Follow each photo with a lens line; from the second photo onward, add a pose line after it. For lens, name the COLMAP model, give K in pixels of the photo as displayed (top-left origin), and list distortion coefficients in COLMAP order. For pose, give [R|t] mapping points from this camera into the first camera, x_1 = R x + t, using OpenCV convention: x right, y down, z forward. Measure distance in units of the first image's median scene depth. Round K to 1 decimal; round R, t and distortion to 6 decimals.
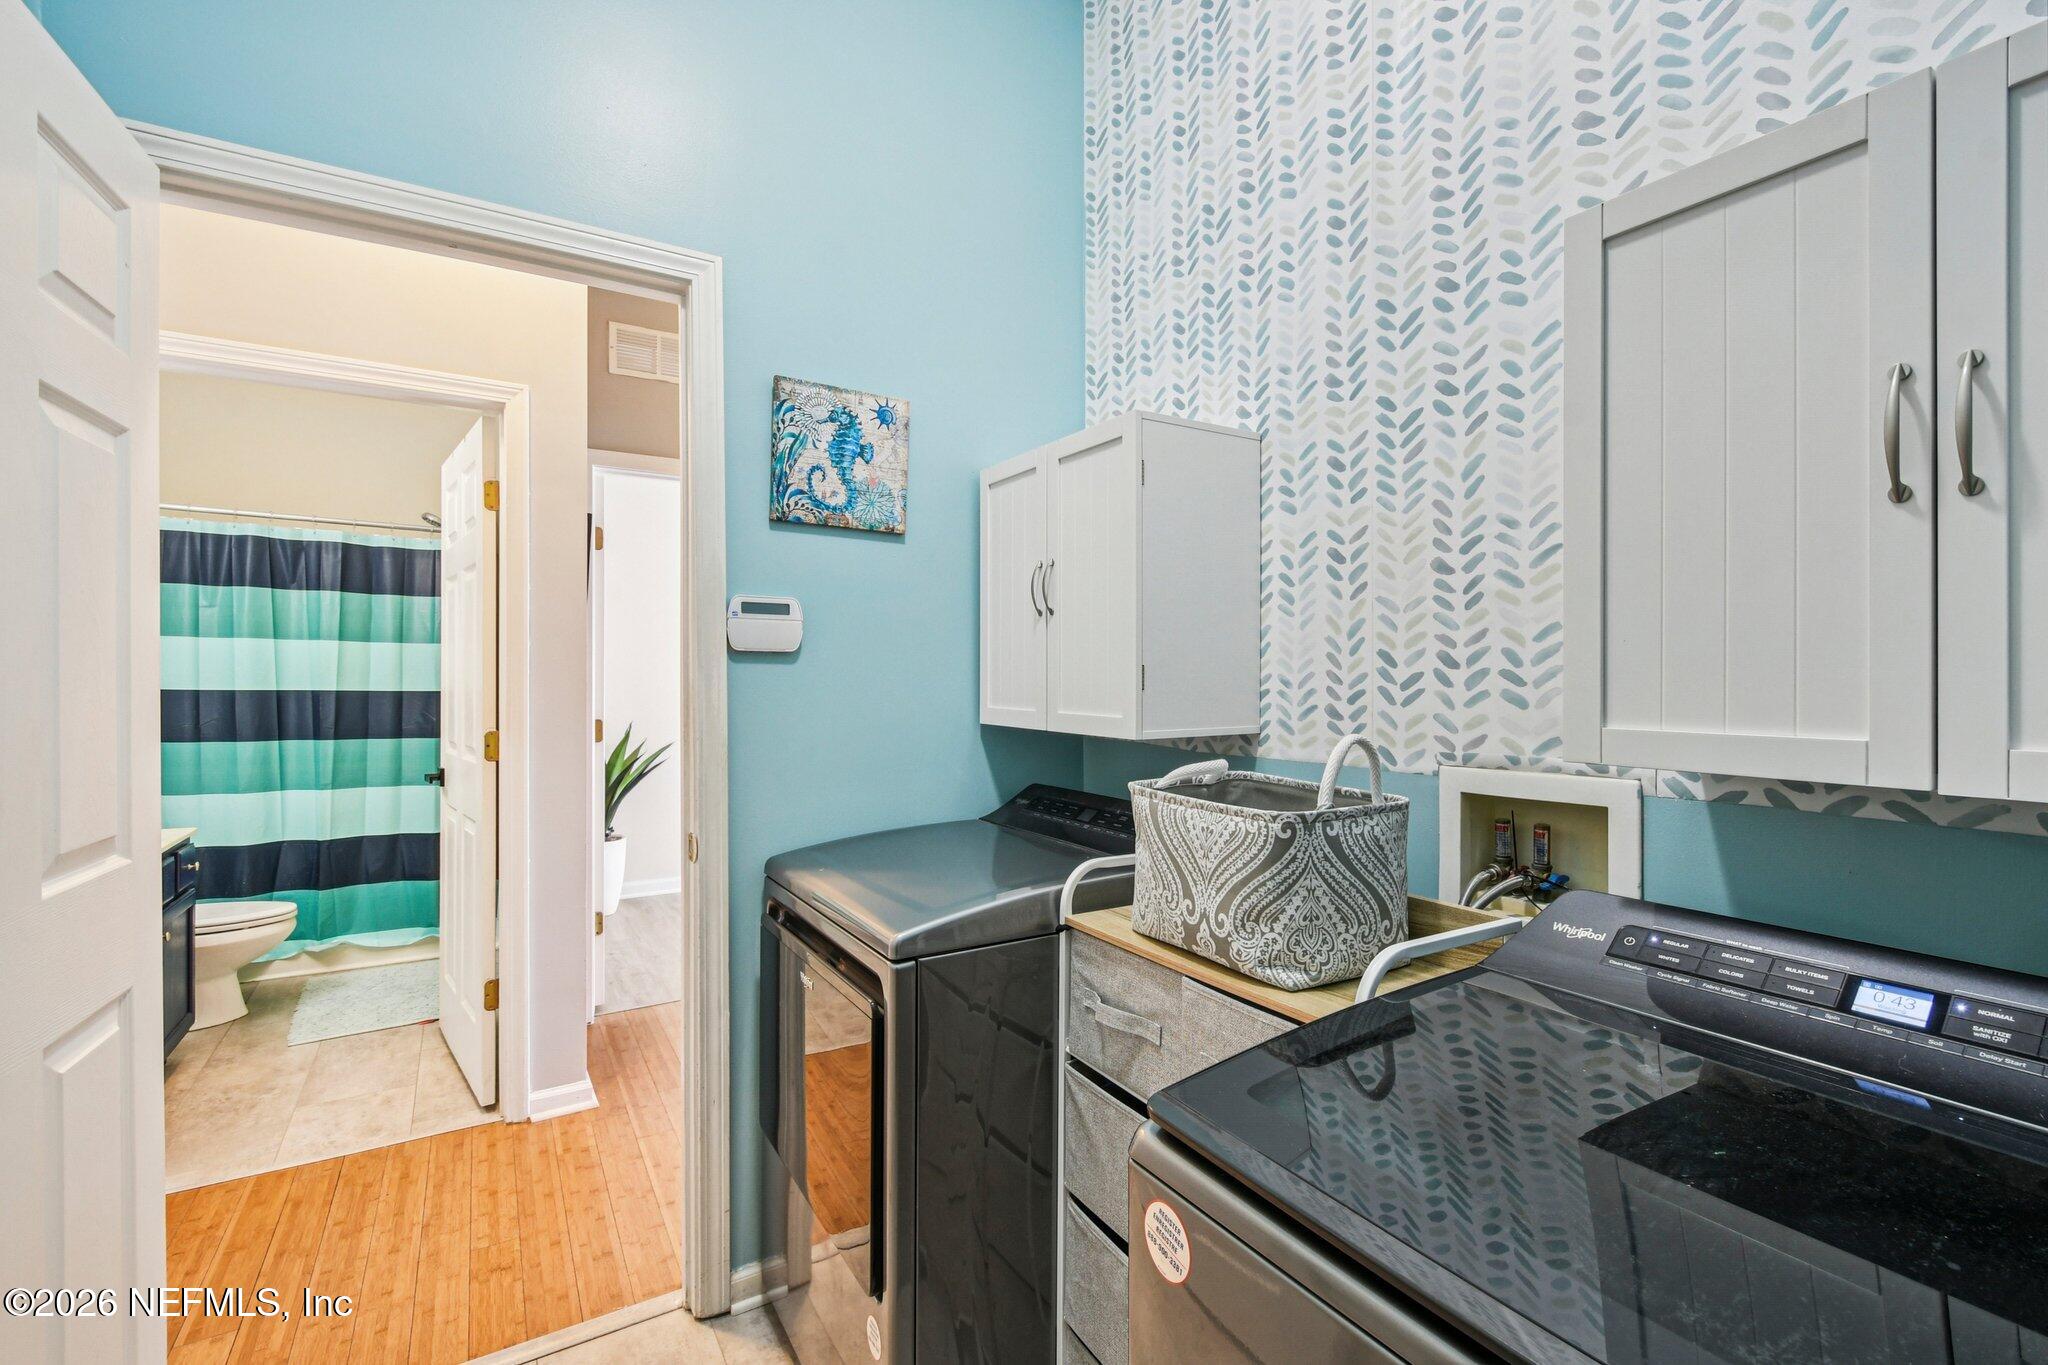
lens RADIAL K [[896.9, 0, 1049.2], [0, 896.9, 681.9], [0, 0, 1]] dist [0.006312, -0.005257]
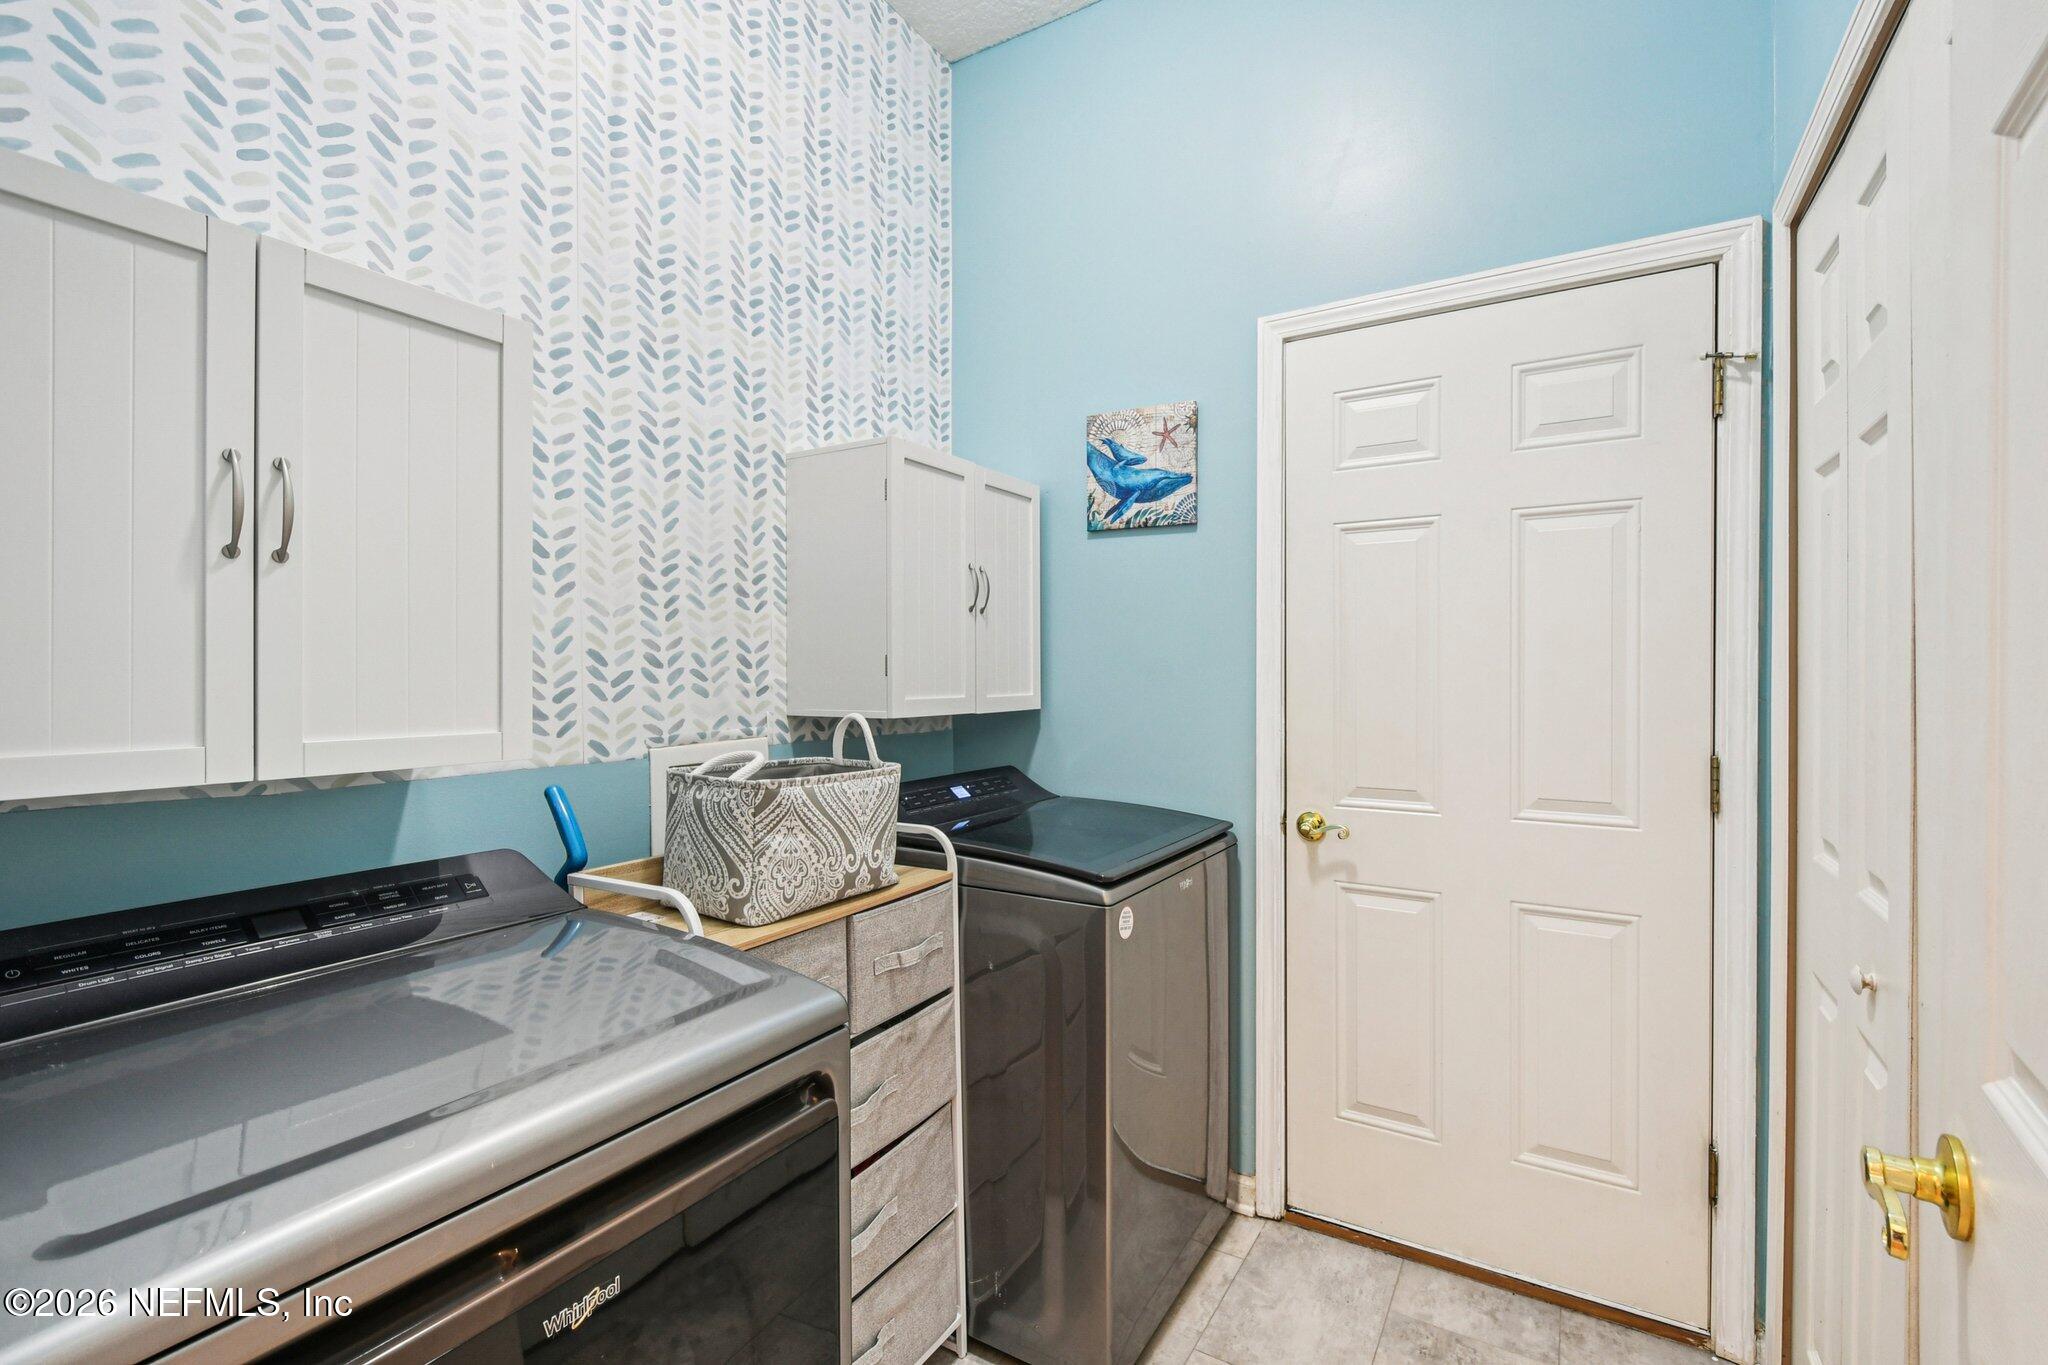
lens RADIAL K [[896.9, 0, 1049.2], [0, 896.9, 681.9], [0, 0, 1]] dist [0.006312, -0.005257]
pose [[-0.456275, -0.008294, 0.889800, -1.793702], [0.008949, 0.999863, 0.013908, -0.016210], [-0.889794, 0.014309, -0.456139, 2.207921]]
